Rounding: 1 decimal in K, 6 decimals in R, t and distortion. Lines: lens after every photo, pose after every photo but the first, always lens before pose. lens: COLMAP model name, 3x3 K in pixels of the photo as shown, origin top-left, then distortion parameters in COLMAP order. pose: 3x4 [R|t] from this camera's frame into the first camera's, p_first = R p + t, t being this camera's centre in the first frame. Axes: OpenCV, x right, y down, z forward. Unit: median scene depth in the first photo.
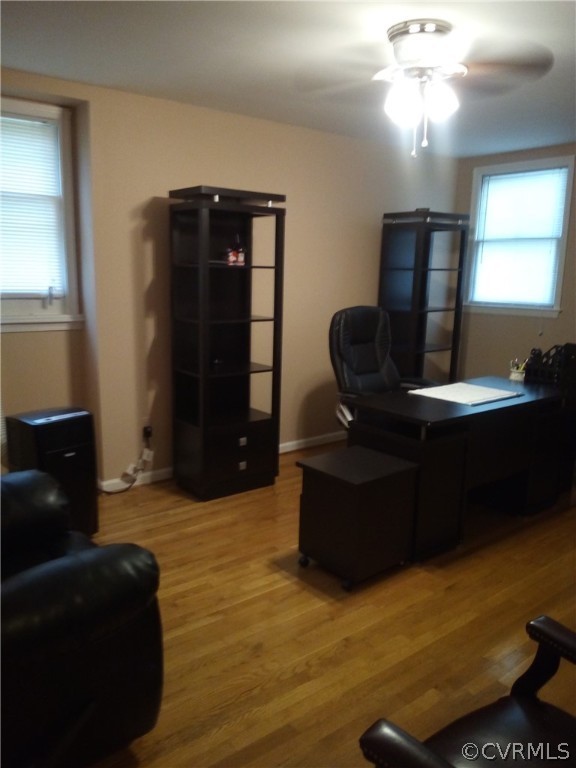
lens RADIAL K [[609.0, 0, 275.2], [0, 609.0, 391.6], [0, 0, 1]] dist [0.141383, -0.282474]
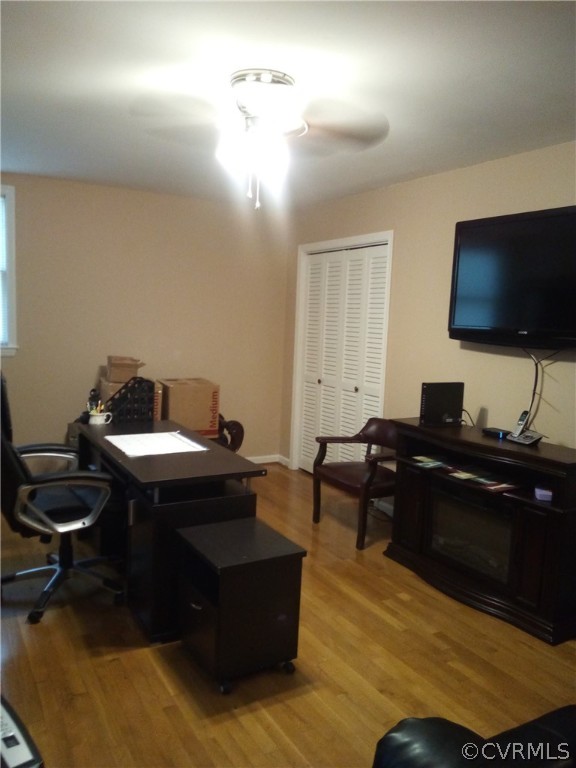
lens RADIAL K [[609.0, 0, 275.2], [0, 609.0, 391.6], [0, 0, 1]] dist [0.141383, -0.282474]
pose [[0.162099, -0.142945, 0.976366, -0.516148], [0.149479, 0.981591, 0.118893, -0.146642], [-0.975387, 0.126674, 0.180482, 0.555101]]
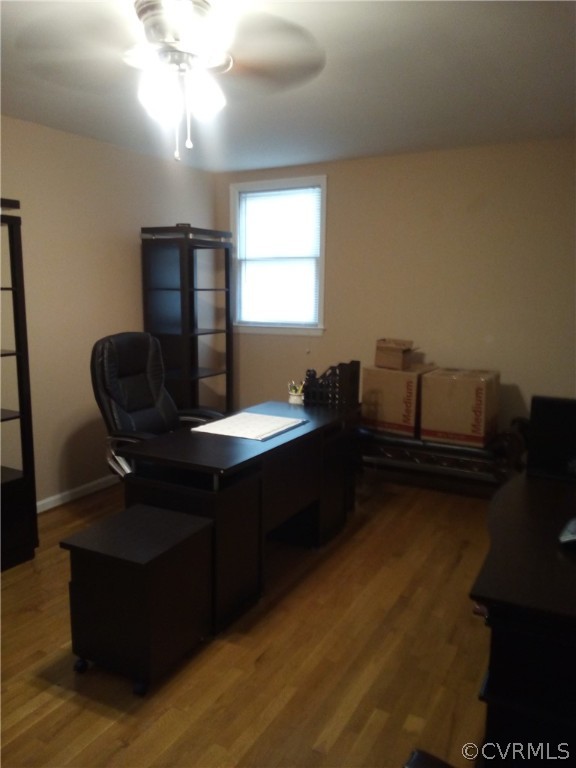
lens RADIAL K [[609.0, 0, 275.2], [0, 609.0, 391.6], [0, 0, 1]] dist [0.141383, -0.282474]
pose [[0.926255, -0.076485, 0.369056, 0.008586], [0.085506, 0.996304, -0.008125, -0.032464], [-0.367071, 0.039082, 0.929371, 0.123890]]
